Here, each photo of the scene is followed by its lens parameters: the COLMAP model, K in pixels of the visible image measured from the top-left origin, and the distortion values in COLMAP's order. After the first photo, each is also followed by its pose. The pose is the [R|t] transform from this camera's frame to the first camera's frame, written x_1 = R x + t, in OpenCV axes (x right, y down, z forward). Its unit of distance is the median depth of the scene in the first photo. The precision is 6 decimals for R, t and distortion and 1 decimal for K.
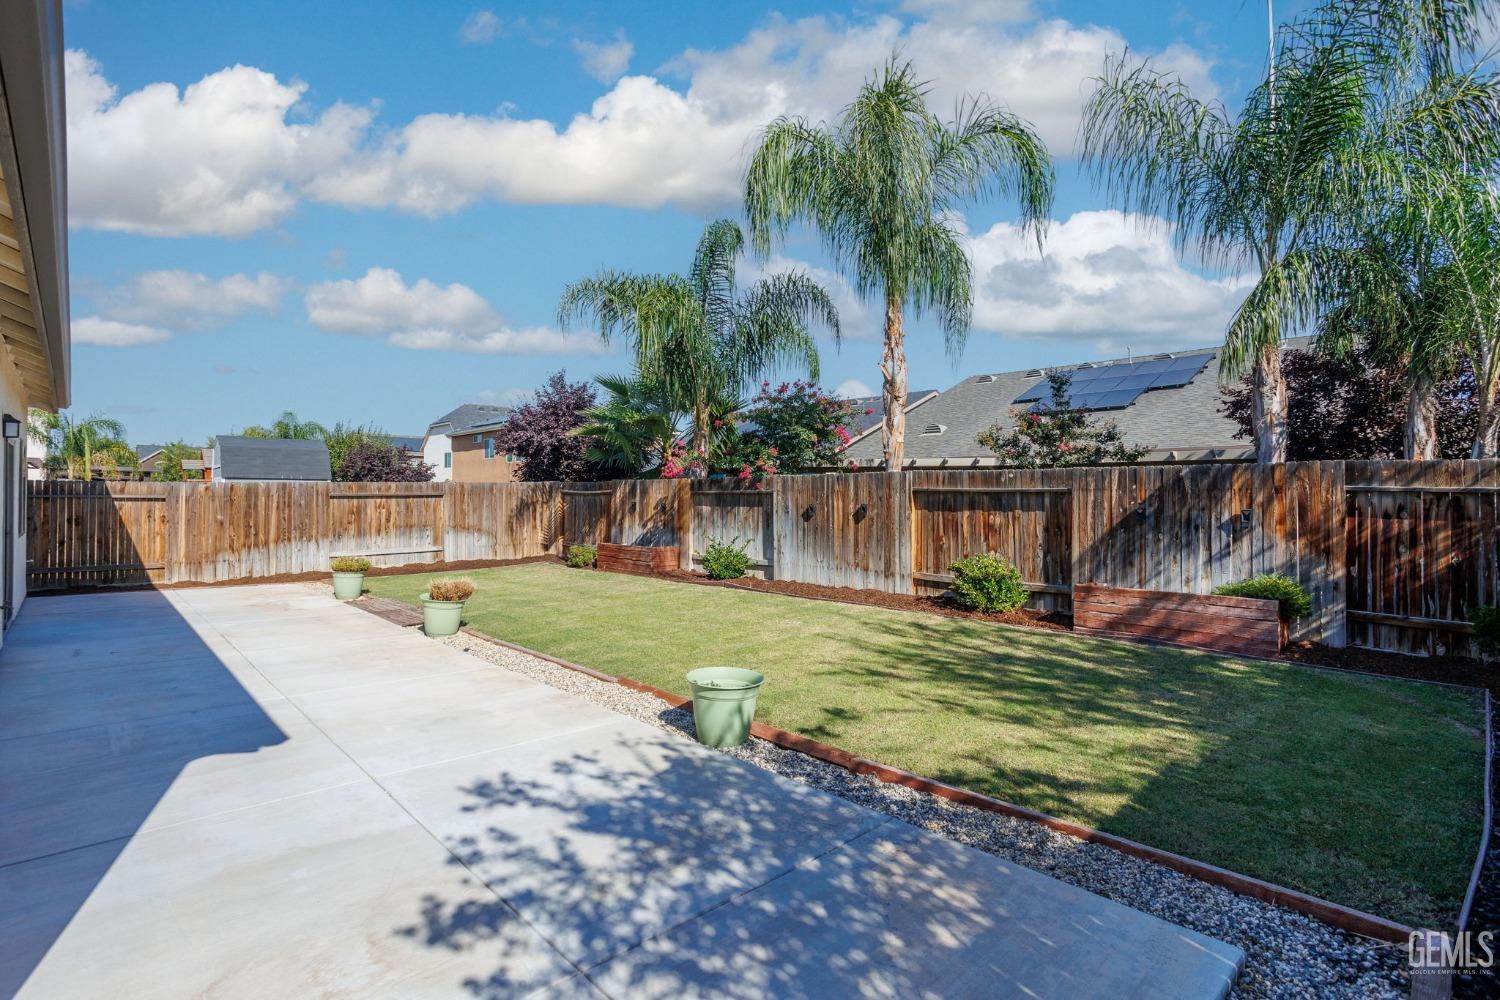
lens RADIAL K [[777.0, 0, 748.2], [0, 777.0, 496.1], [0, 0, 1]] dist [-0.085985, 0.036265]
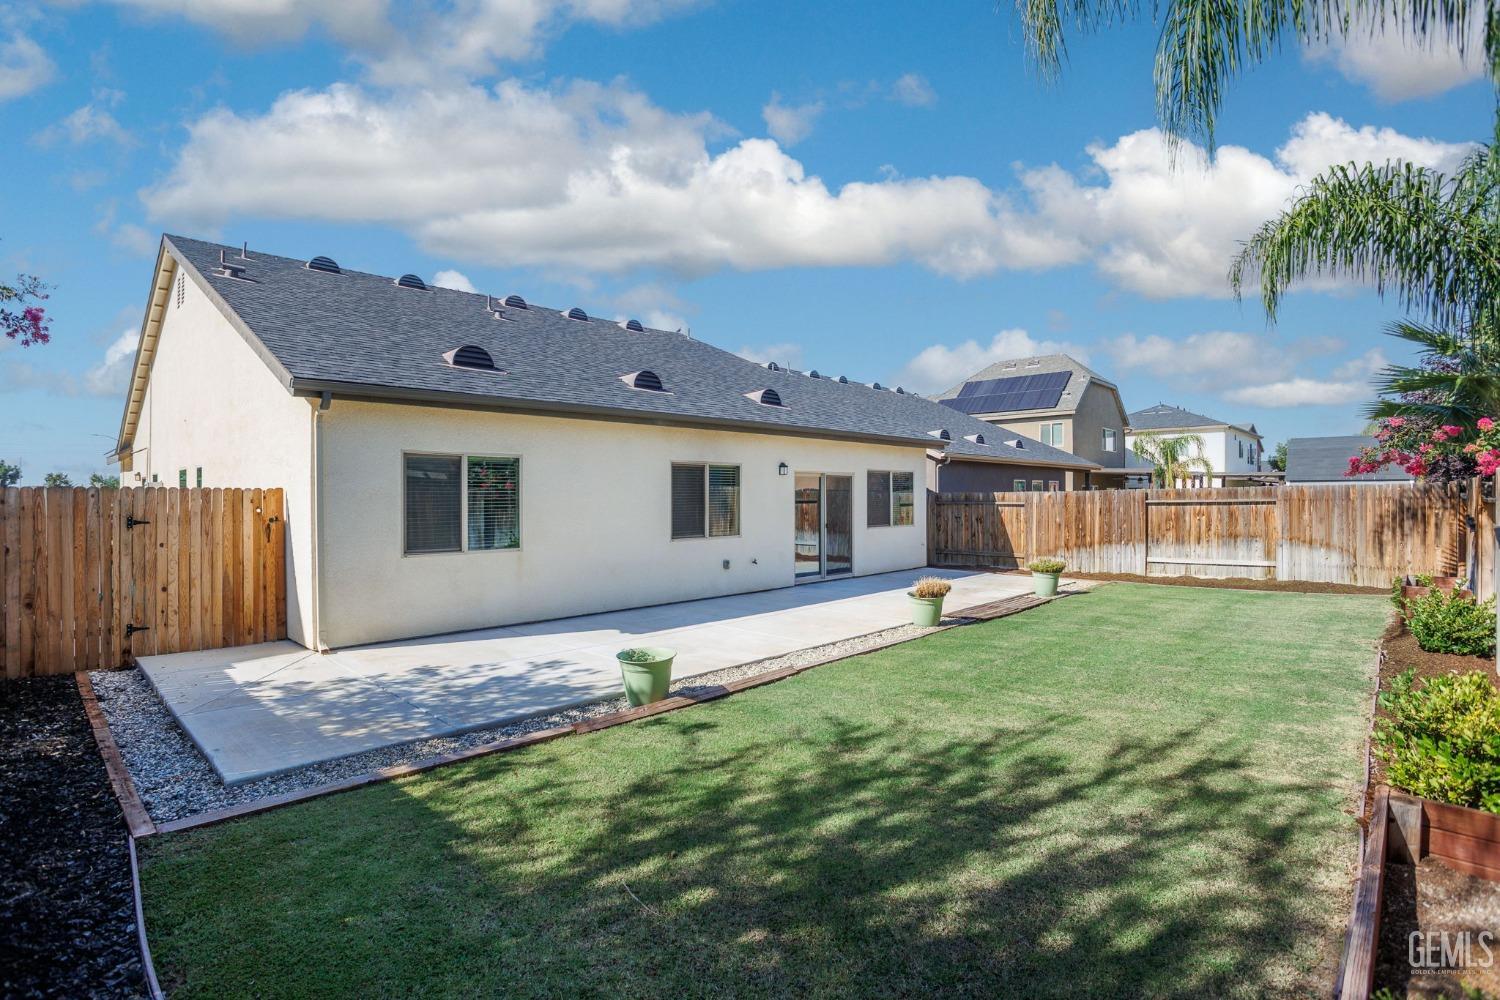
lens RADIAL K [[777.0, 0, 748.2], [0, 777.0, 496.1], [0, 0, 1]] dist [-0.085985, 0.036265]
pose [[-0.022218, -0.002162, -0.999751, 0.548474], [0.007733, 0.999967, -0.002334, -0.012265], [0.999723, -0.007783, -0.022201, 0.518833]]
